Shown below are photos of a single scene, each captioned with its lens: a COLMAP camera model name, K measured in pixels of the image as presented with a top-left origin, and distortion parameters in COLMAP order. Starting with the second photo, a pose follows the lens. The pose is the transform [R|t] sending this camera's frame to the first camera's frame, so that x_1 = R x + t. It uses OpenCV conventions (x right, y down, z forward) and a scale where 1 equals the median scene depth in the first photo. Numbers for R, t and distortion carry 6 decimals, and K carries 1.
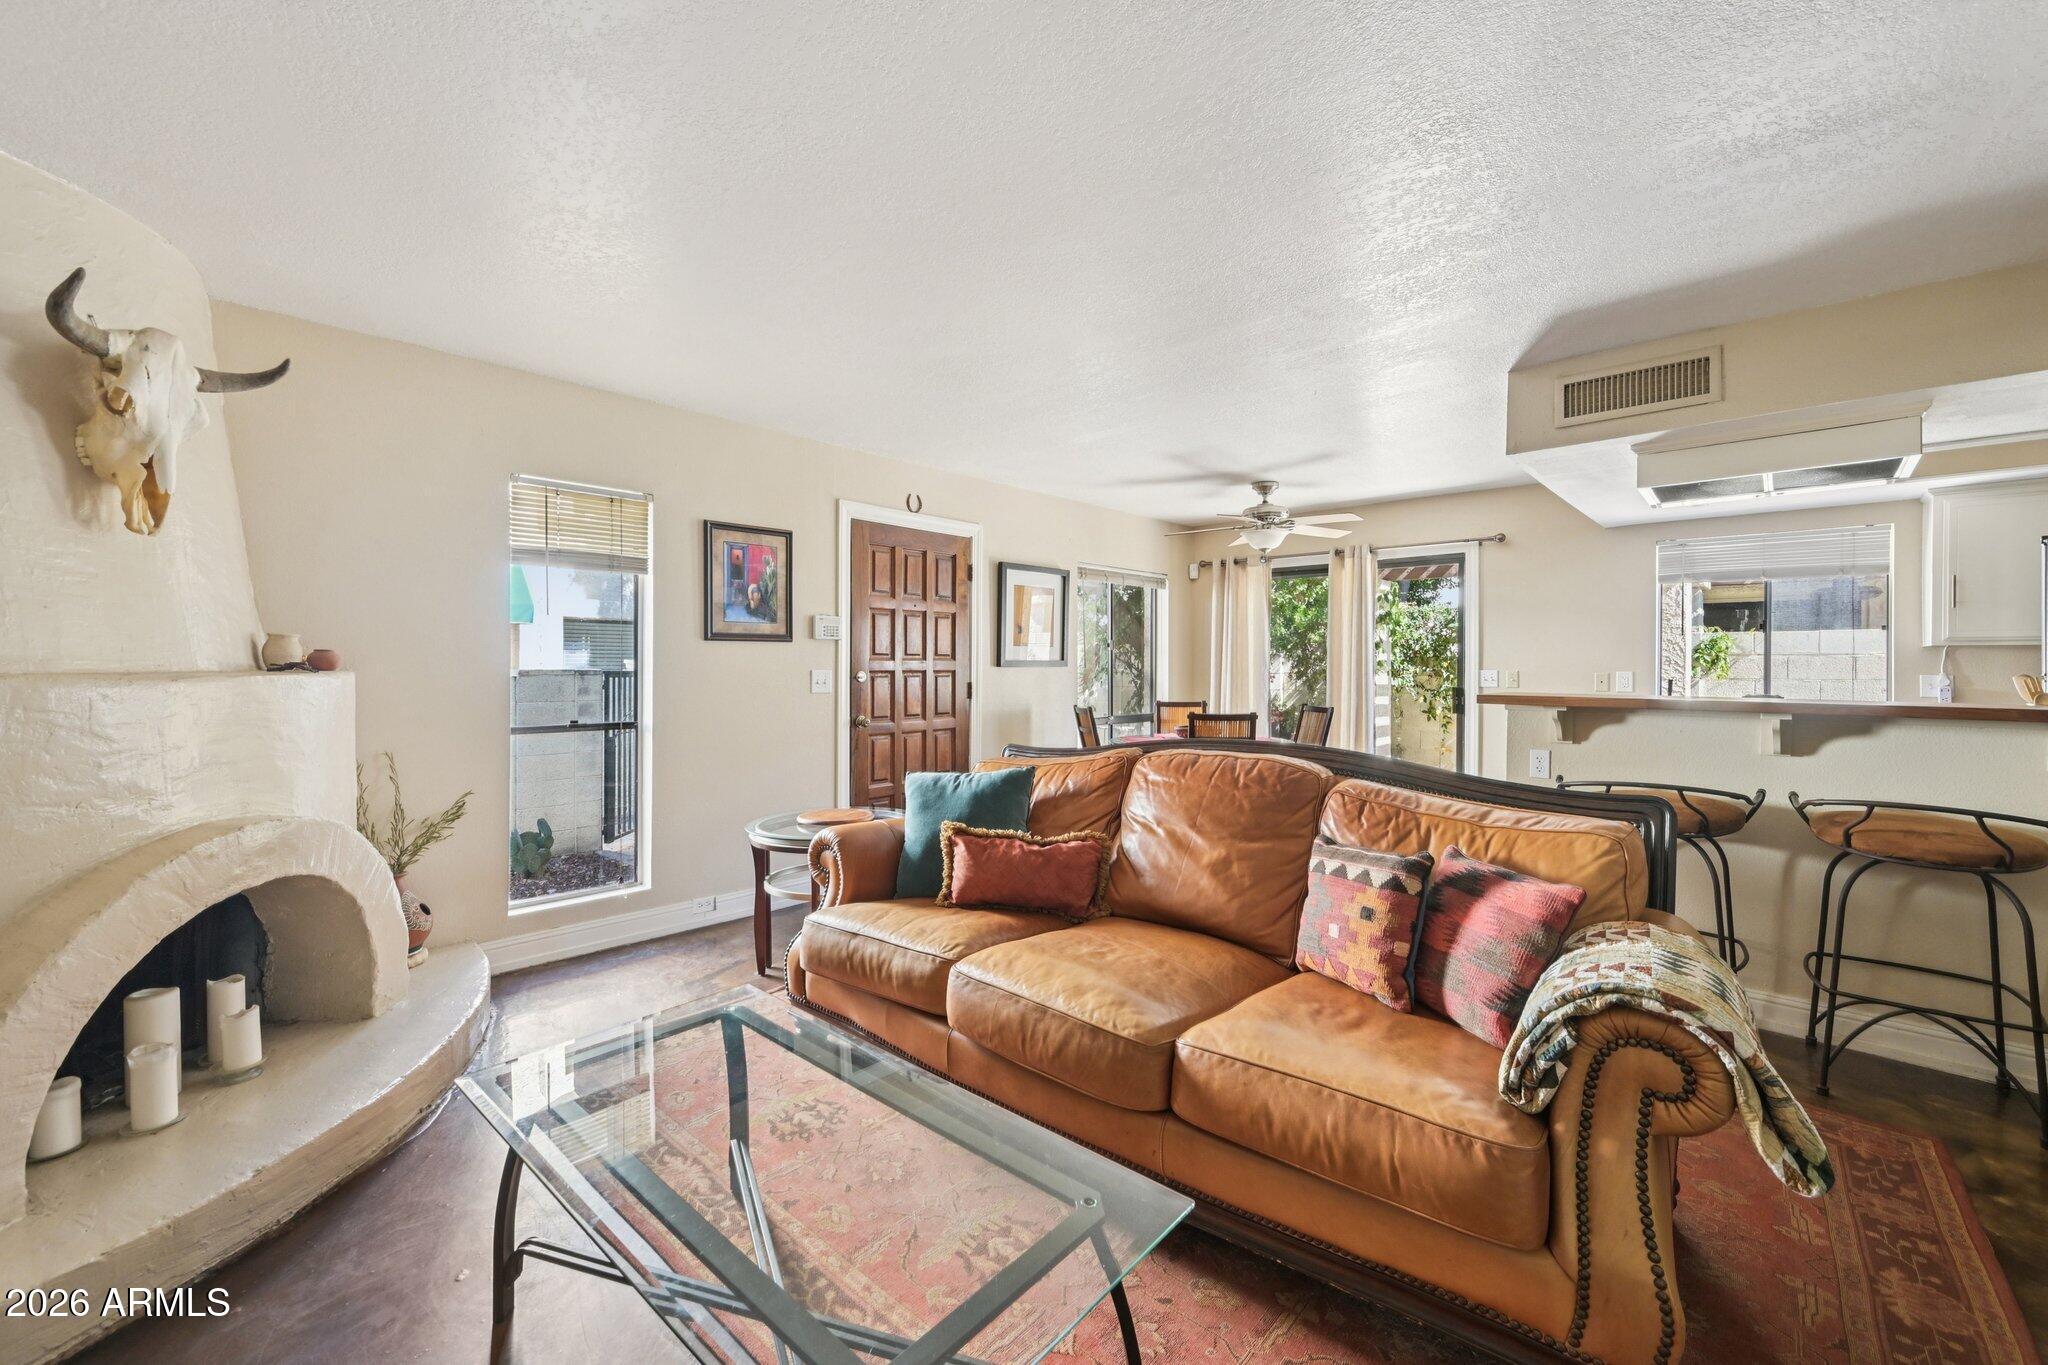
lens RADIAL K [[828.1, 0, 1024.0], [0, 828.1, 682.5], [0, 0, 1]] dist [0.000273, 0.000015]
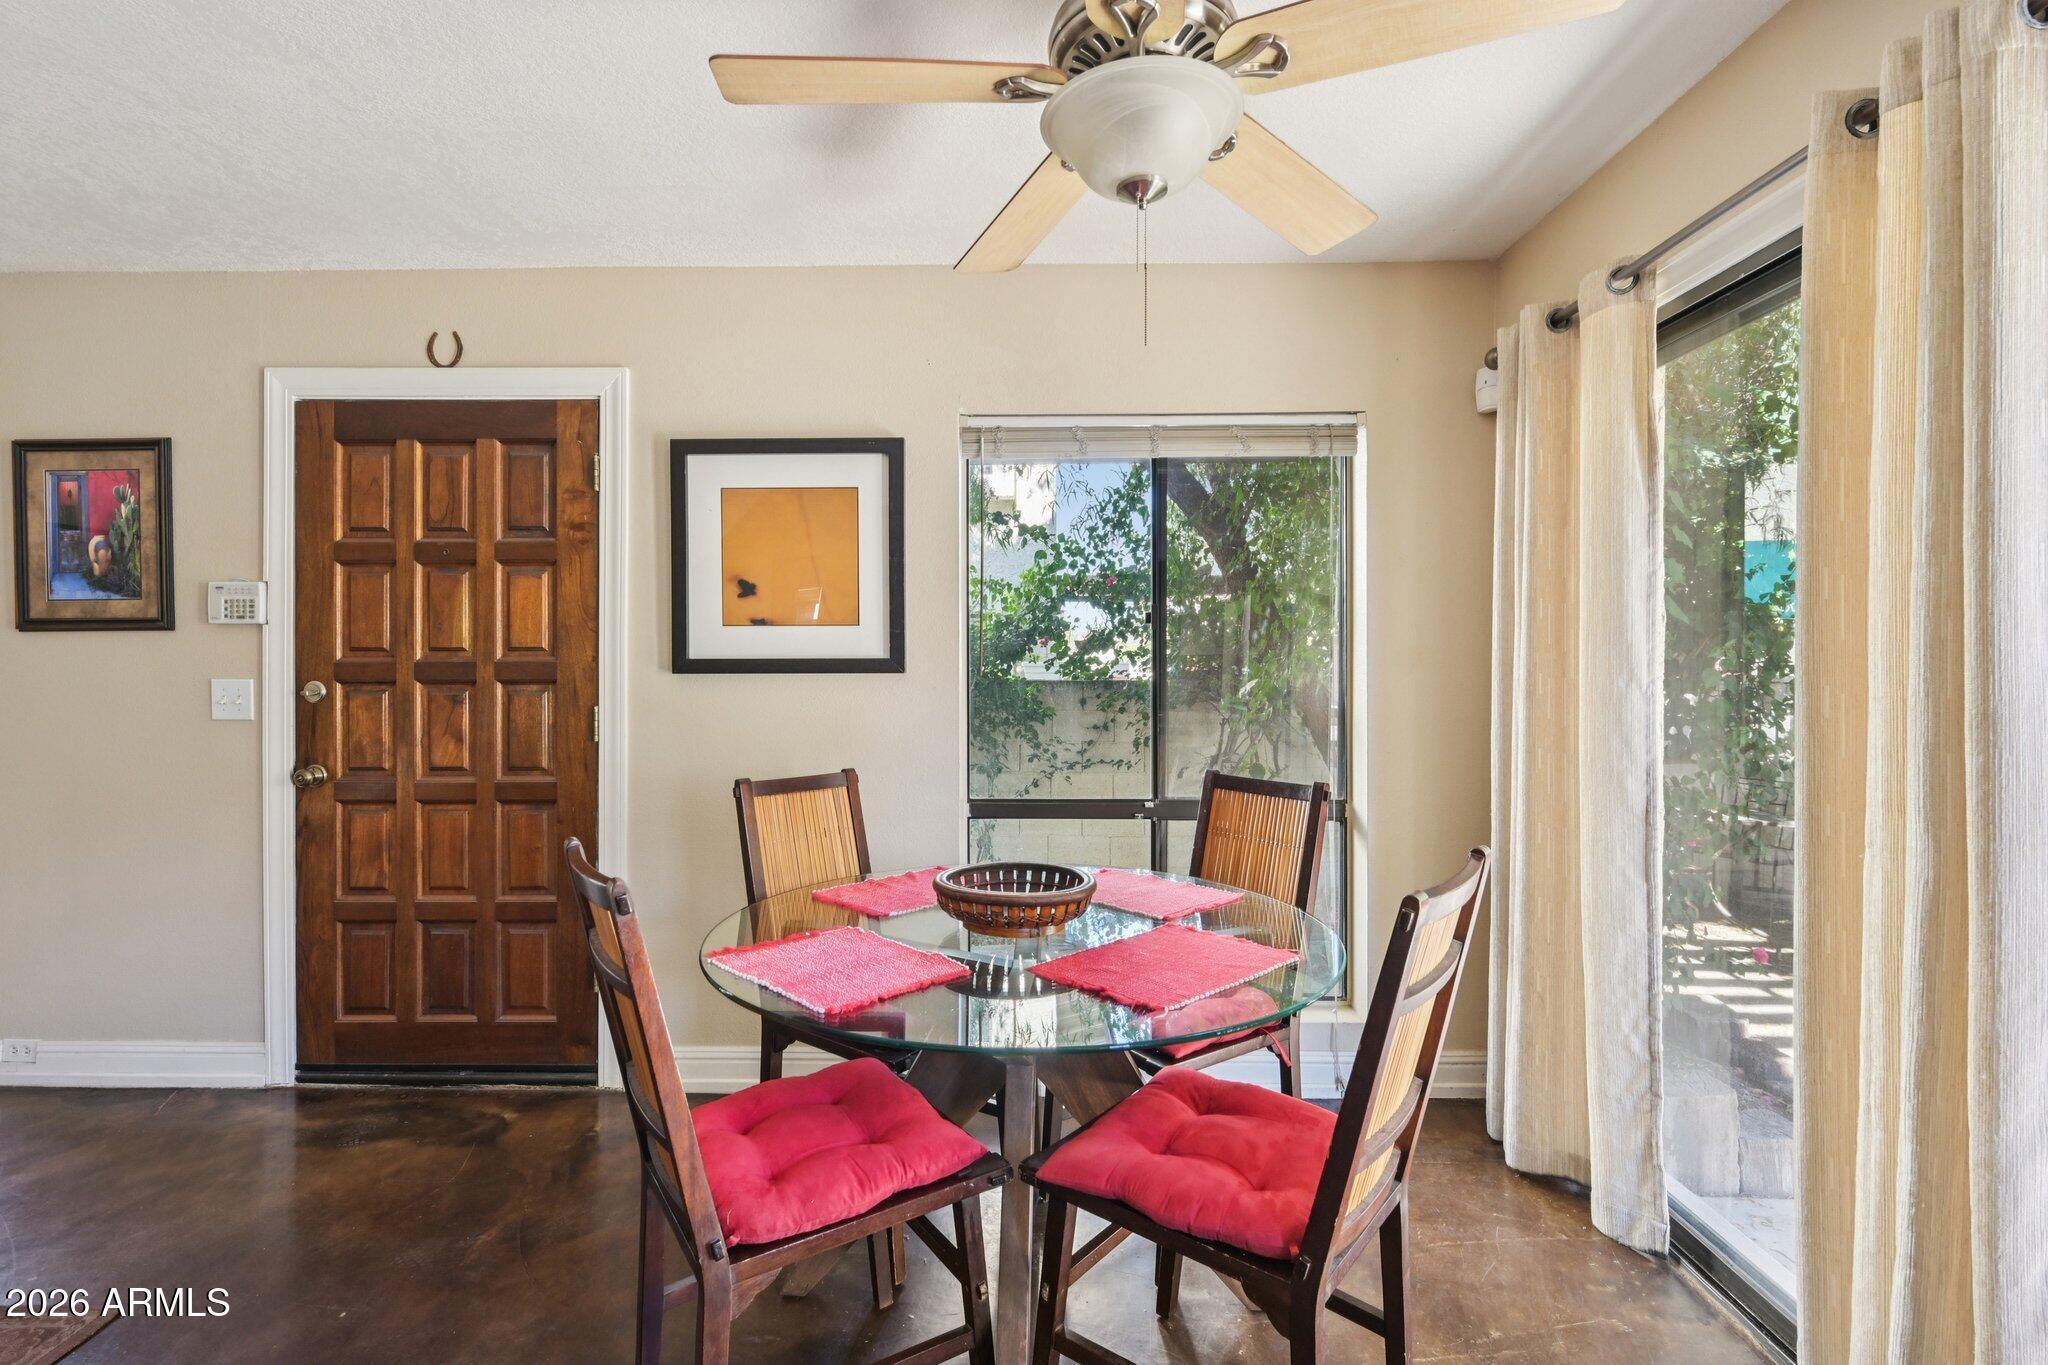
lens RADIAL K [[935.3, 0, 1028.4], [0, 935.3, 667.8], [0, 0, 1]] dist [-0.000550, -0.000687]
pose [[0.658801, 0.006191, -0.752292, 0.612570], [-0.016298, 0.999849, -0.006044, -0.028943], [0.752141, 0.016242, 0.658802, 1.033867]]
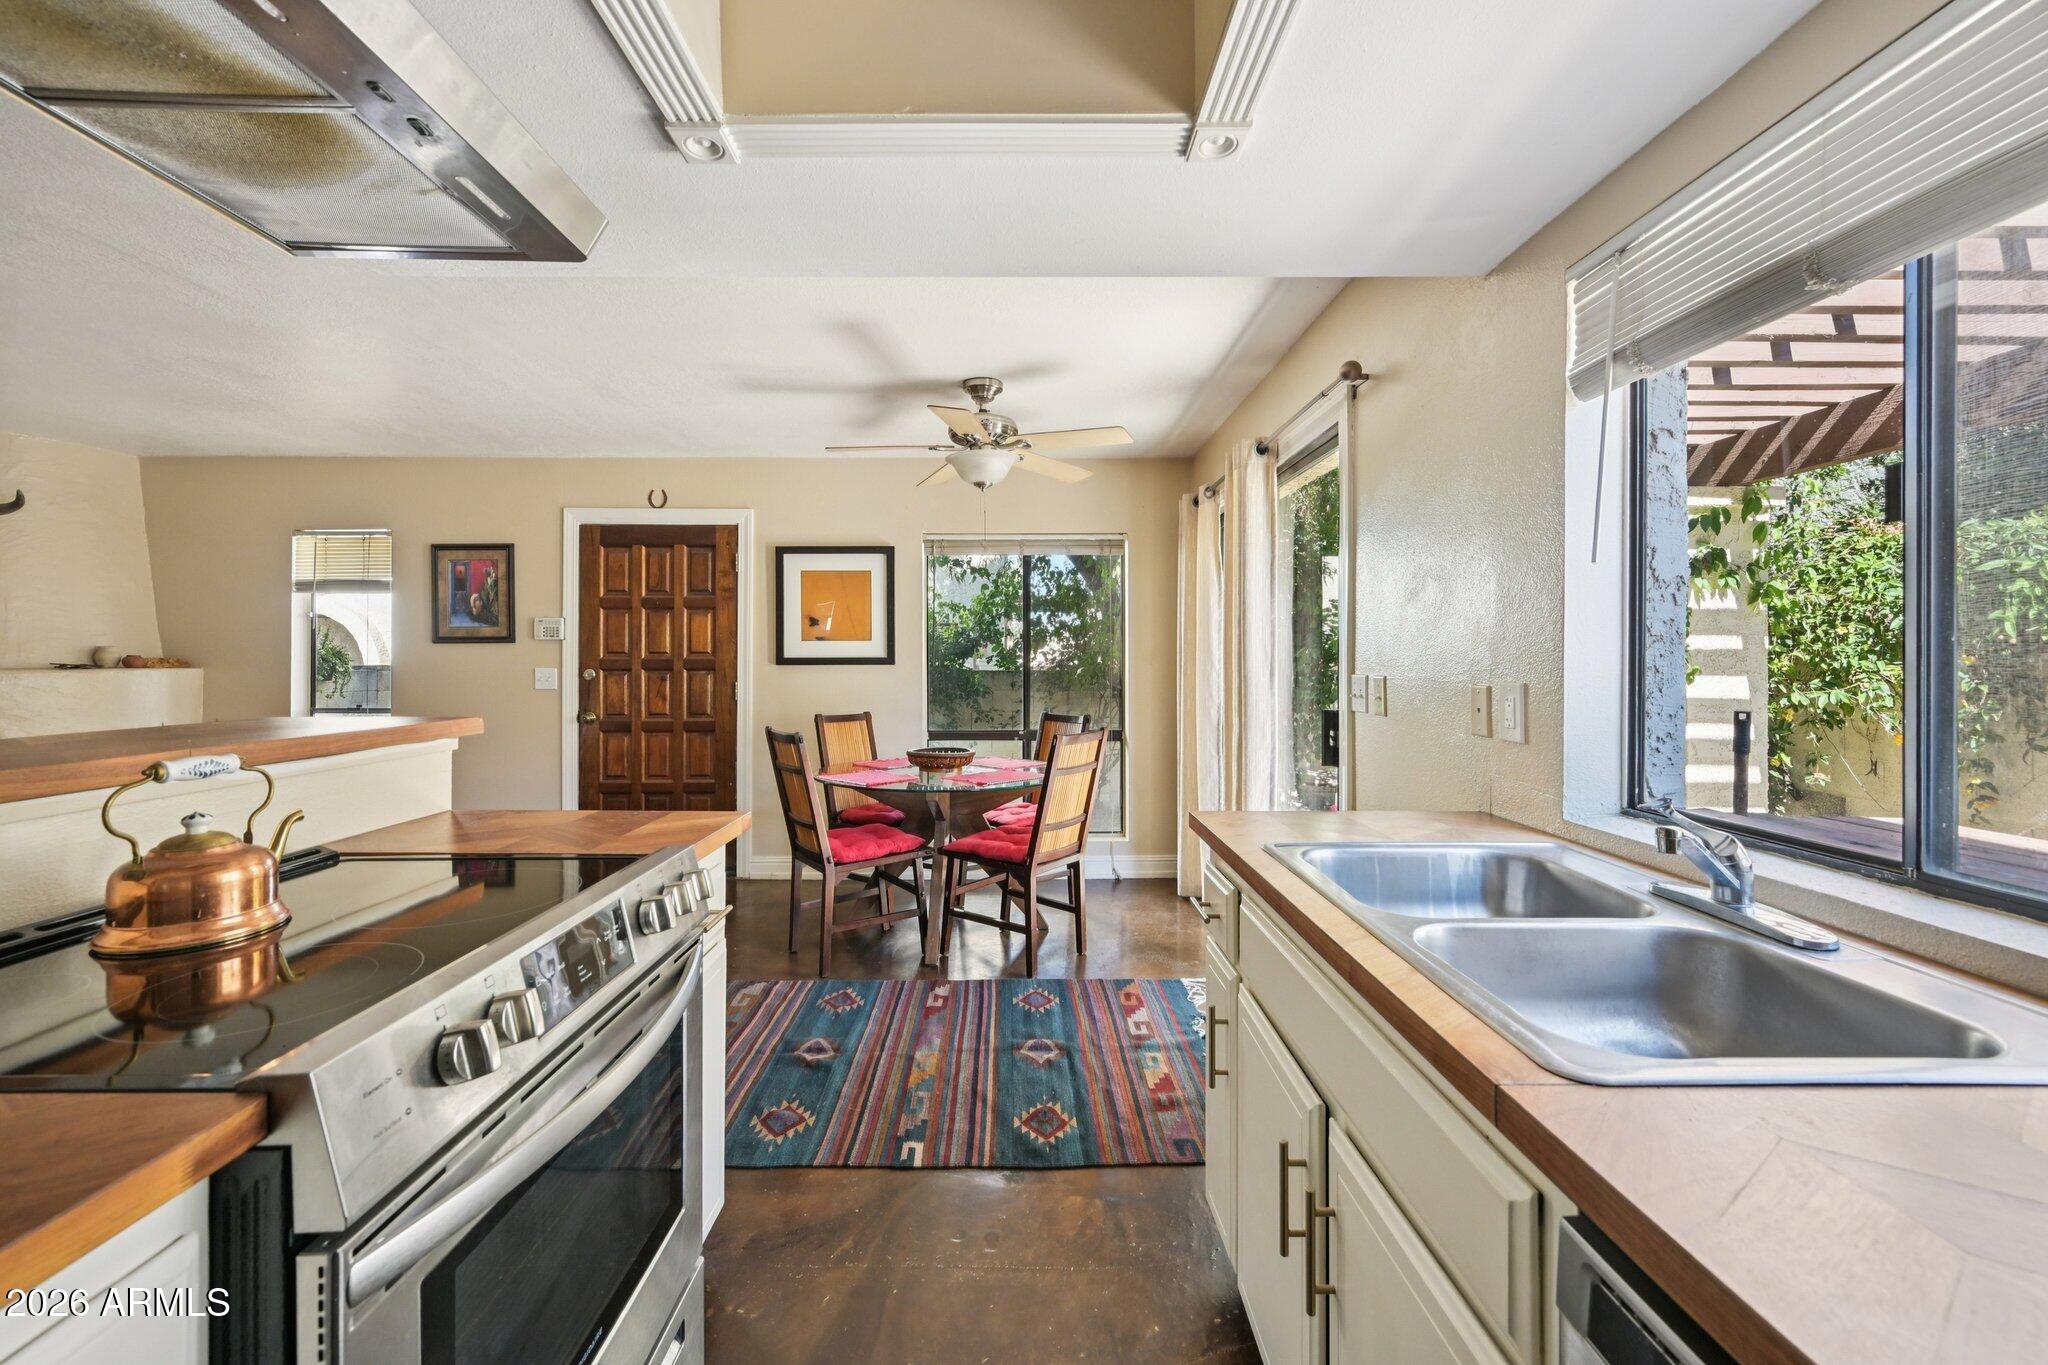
lens RADIAL K [[819.7, 0, 1019.8], [0, 819.7, 657.0], [0, 0, 1]] dist [0.000211, 0.000065]
pose [[0.674146, 0.001885, -0.738596, 1.009098], [-0.016060, 0.999798, -0.012107, -0.027797], [0.738424, 0.020024, 0.674040, 0.768893]]
